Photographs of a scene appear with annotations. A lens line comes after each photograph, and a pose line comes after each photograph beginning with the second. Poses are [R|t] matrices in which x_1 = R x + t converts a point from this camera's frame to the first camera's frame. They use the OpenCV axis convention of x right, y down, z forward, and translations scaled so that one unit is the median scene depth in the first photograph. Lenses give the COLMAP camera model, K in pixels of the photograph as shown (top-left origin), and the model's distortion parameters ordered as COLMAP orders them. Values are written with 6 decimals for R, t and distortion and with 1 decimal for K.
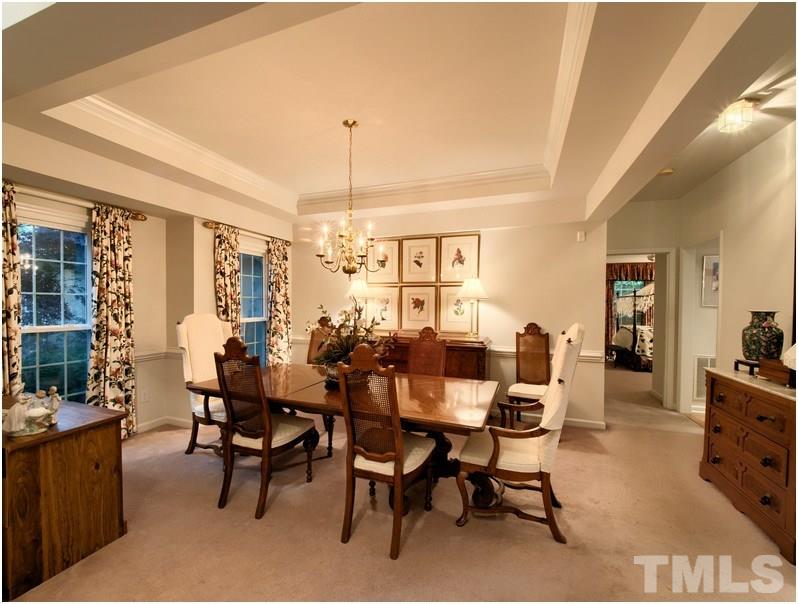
lens RADIAL K [[339.6, 0, 398.6], [0, 339.6, 309.8], [0, 0, 1]] dist [0.010868, -0.000522]
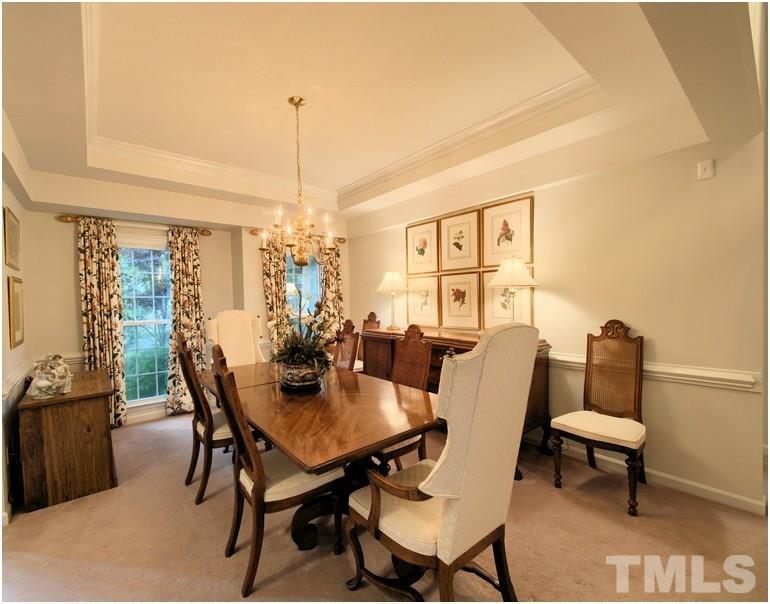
lens RADIAL K [[340.9, 0, 361.6], [0, 340.9, 308.0], [0, 0, 1]] dist [0.007750, -0.005229]
pose [[0.856577, -0.013982, -0.515830, 0.339835], [0.018068, 0.999833, 0.002903, 0.006667], [0.515703, -0.011807, 0.856686, 0.219529]]
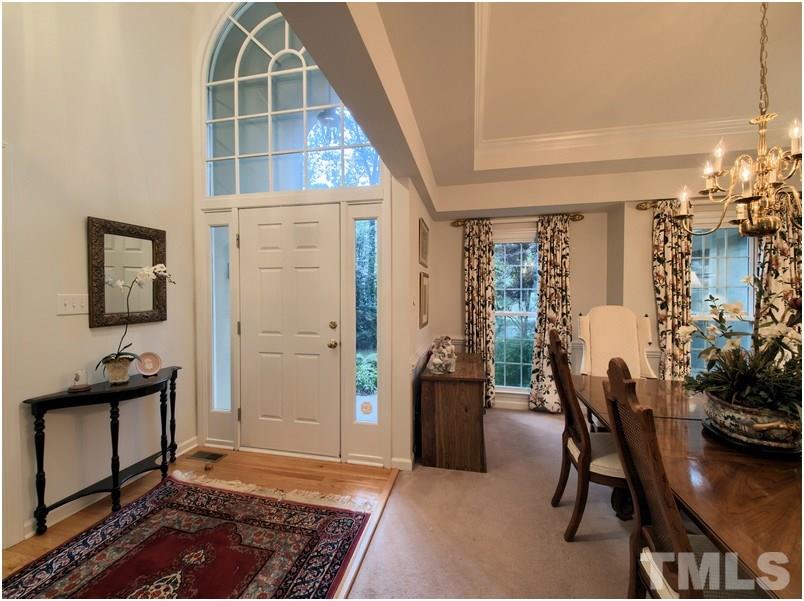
lens RADIAL K [[331.5, 0, 398.8], [0, 331.5, 302.0], [0, 0, 1]] dist [0.001767, -0.003200]
pose [[0.143535, 0.009811, -0.989597, 0.212344], [-0.017868, 0.999814, 0.007320, 0.003443], [0.989484, 0.016632, 0.143684, 0.266065]]
